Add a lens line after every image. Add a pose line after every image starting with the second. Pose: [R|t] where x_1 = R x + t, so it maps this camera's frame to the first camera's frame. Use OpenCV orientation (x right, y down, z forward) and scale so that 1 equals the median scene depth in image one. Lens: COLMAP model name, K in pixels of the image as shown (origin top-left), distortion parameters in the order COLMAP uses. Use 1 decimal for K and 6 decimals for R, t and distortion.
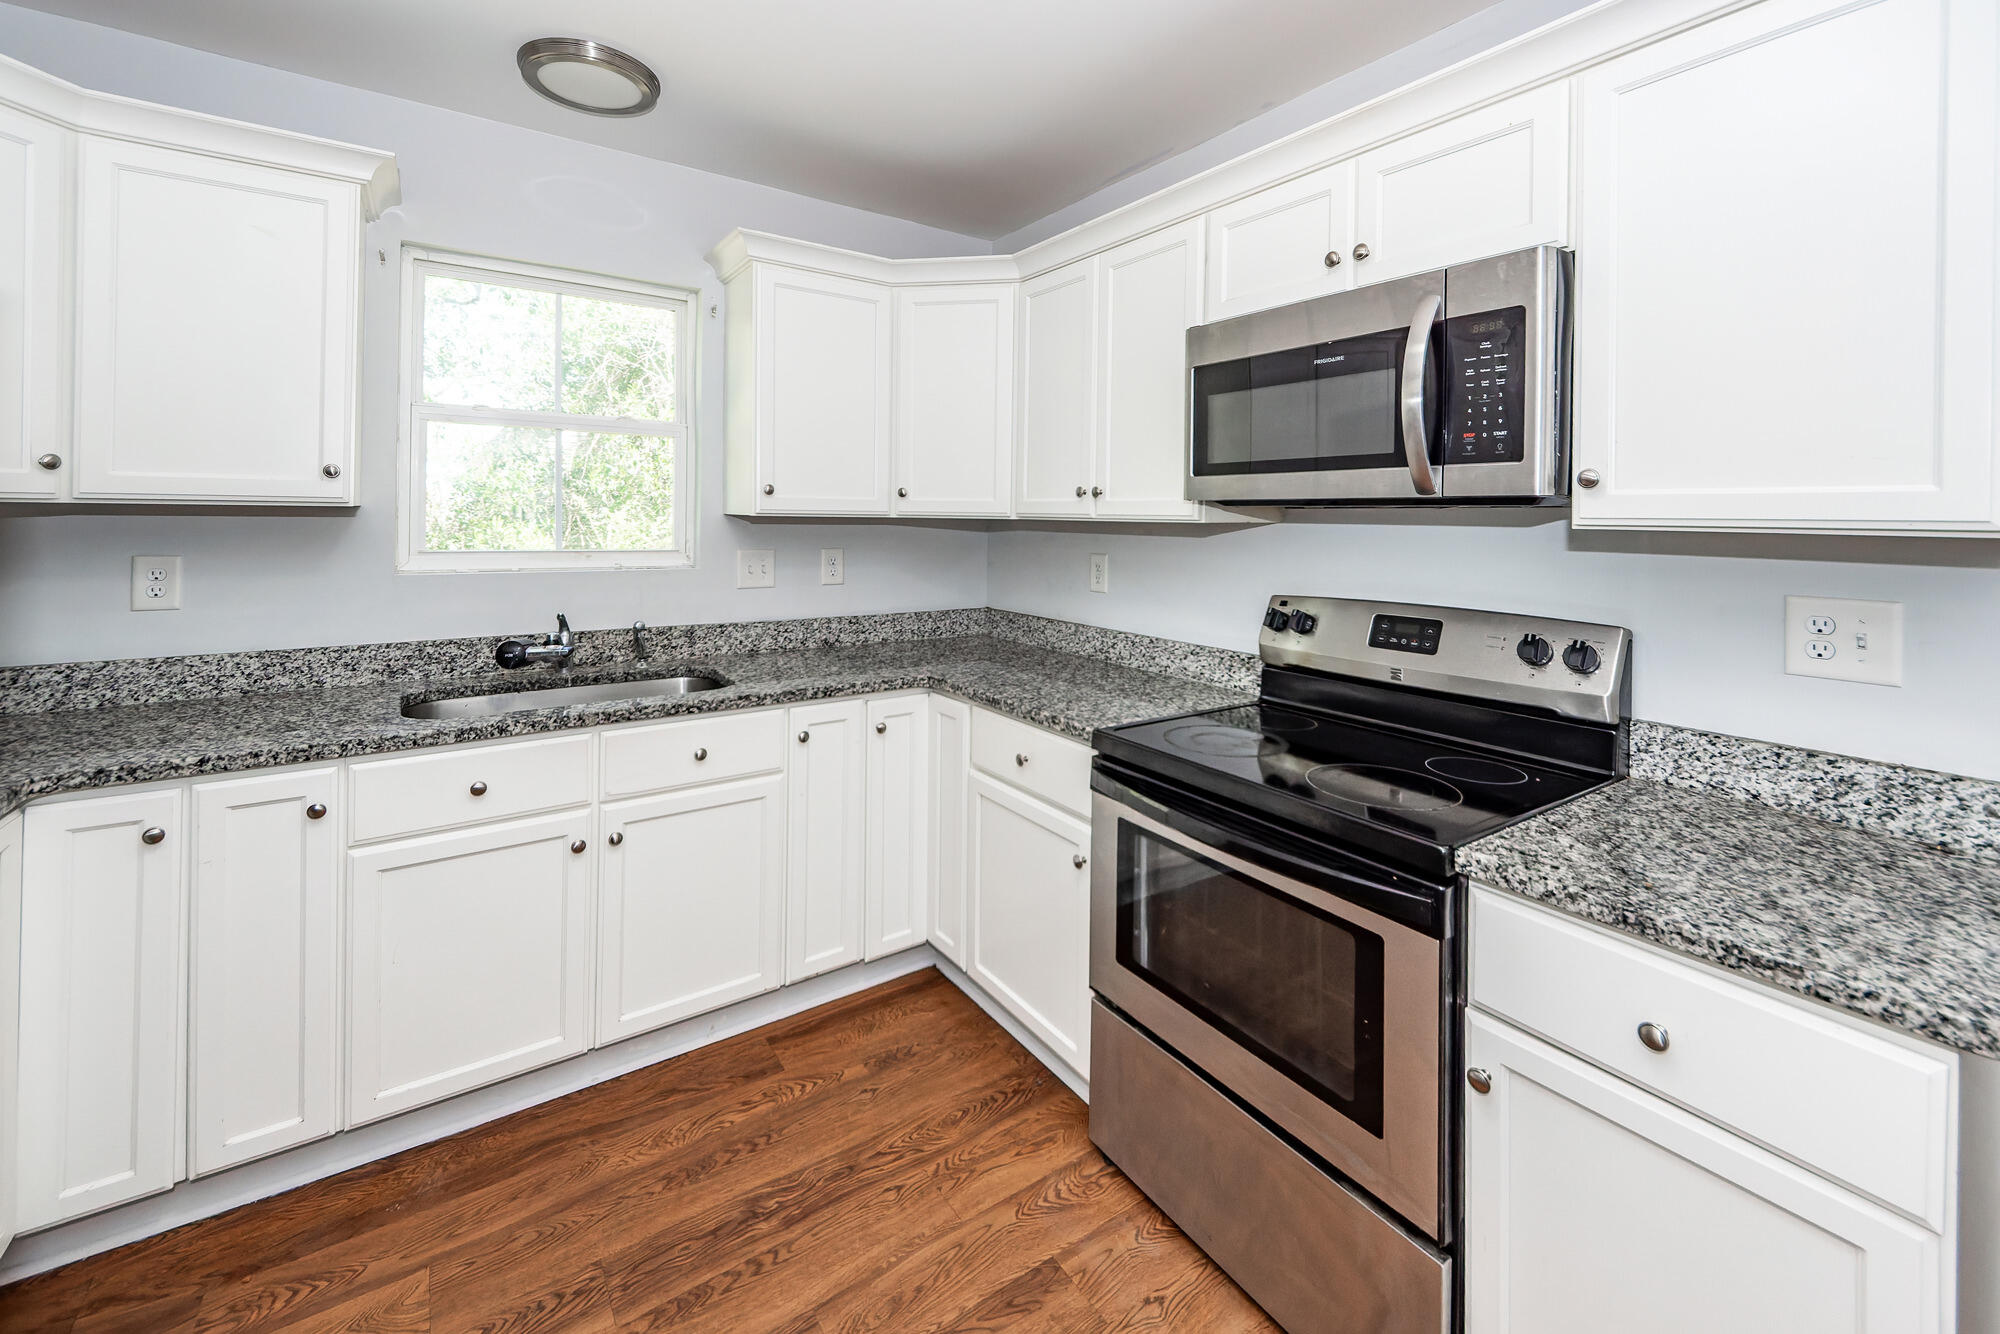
lens RADIAL K [[829.3, 0, 992.0], [0, 829.3, 528.6], [0, 0, 1]] dist [0.038130, -0.014837]
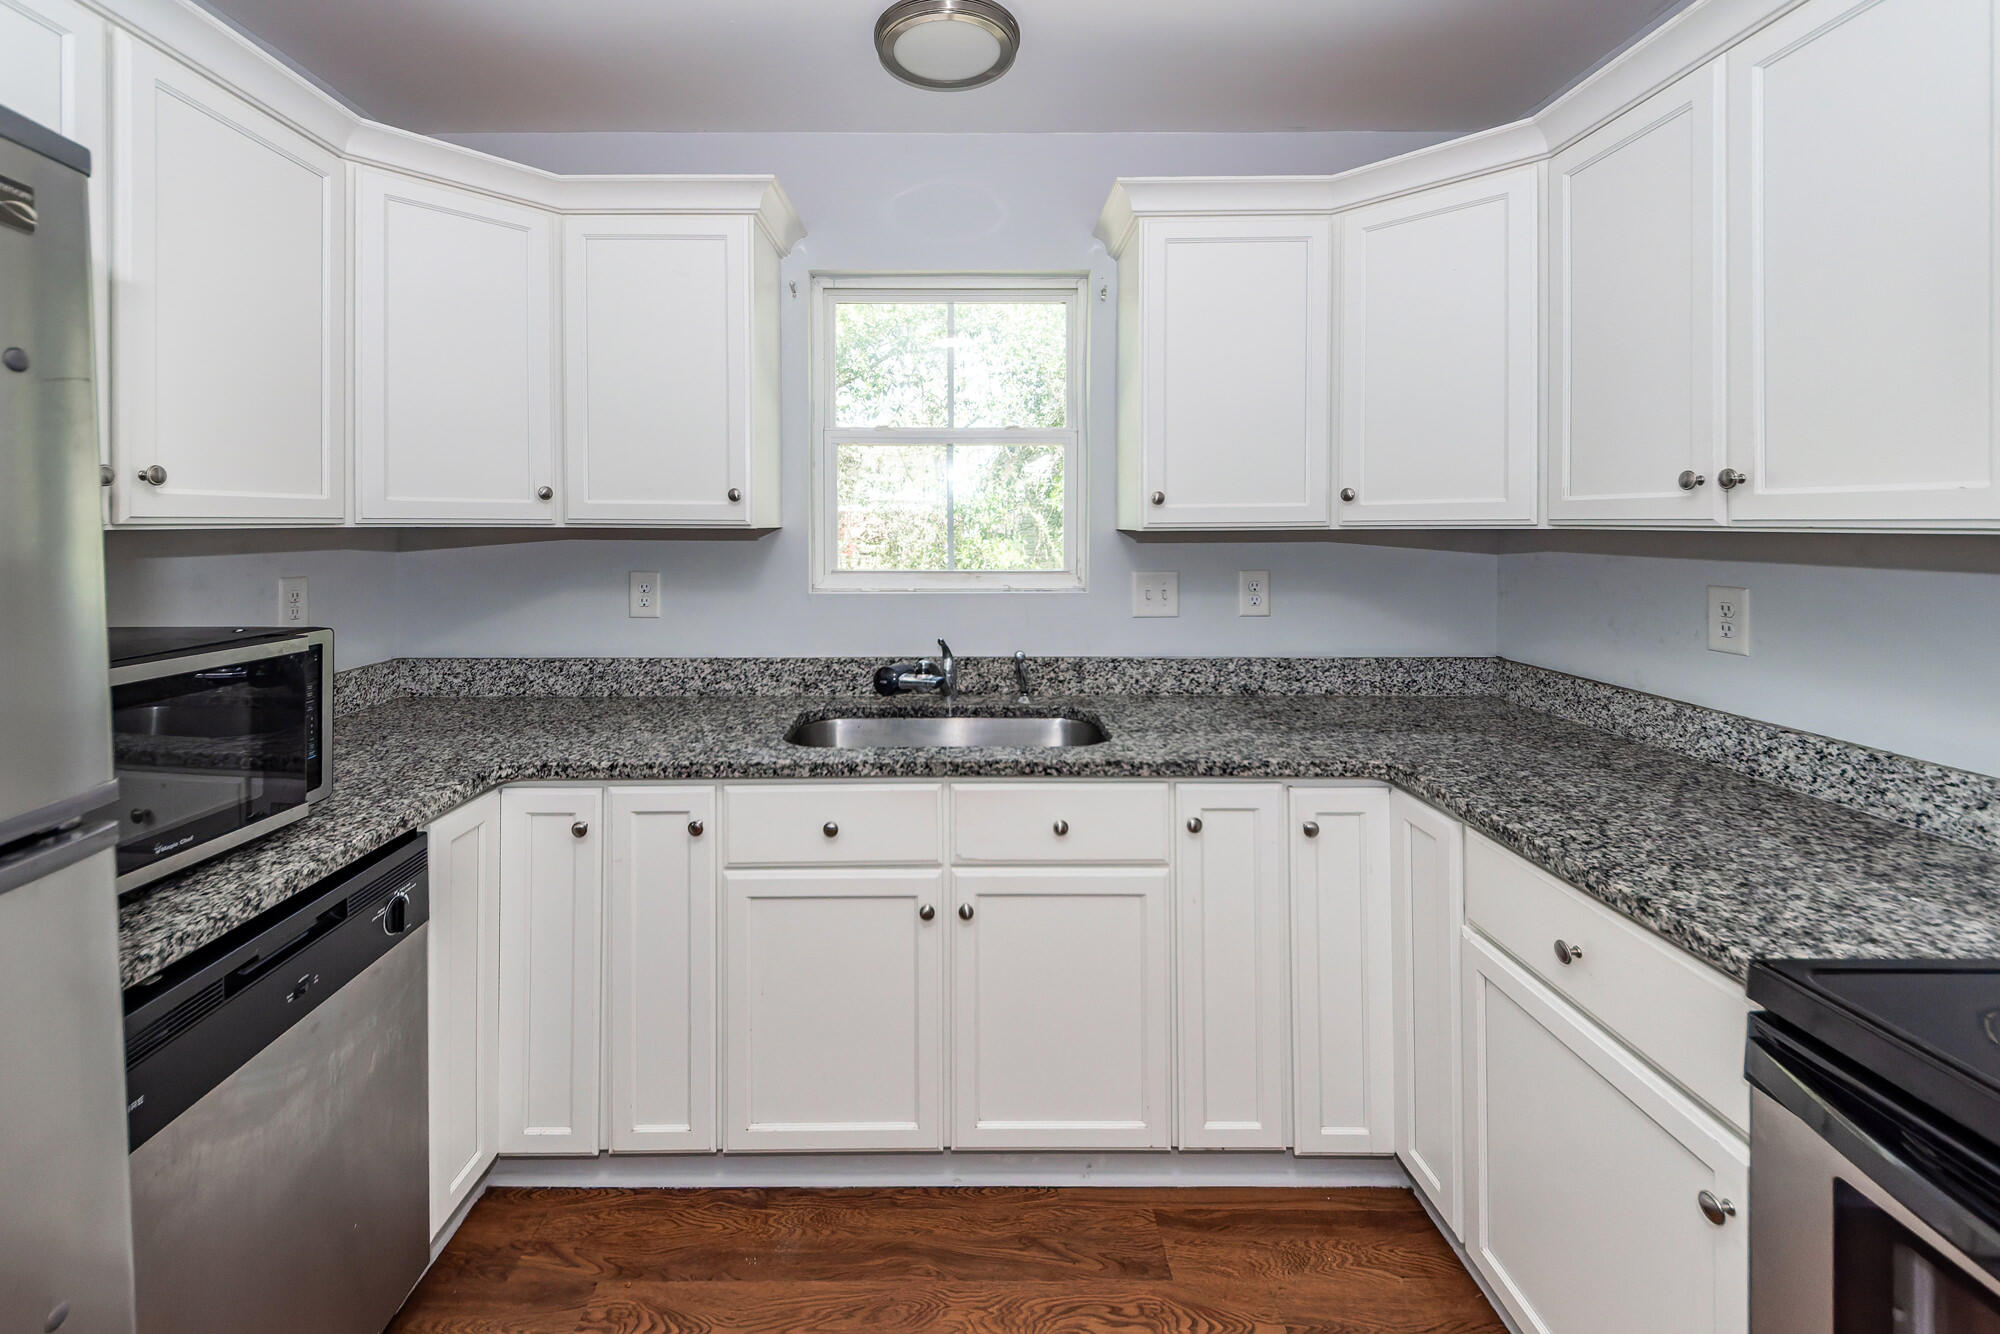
lens RADIAL K [[800.1, 0, 953.0], [0, 800.1, 539.0], [0, 0, 1]] dist [0.033663, -0.013621]
pose [[0.822113, -0.010008, -0.569237, 0.009438], [0.008743, 0.999950, -0.004953, -0.005567], [0.569258, -0.000905, 0.822159, 0.273329]]
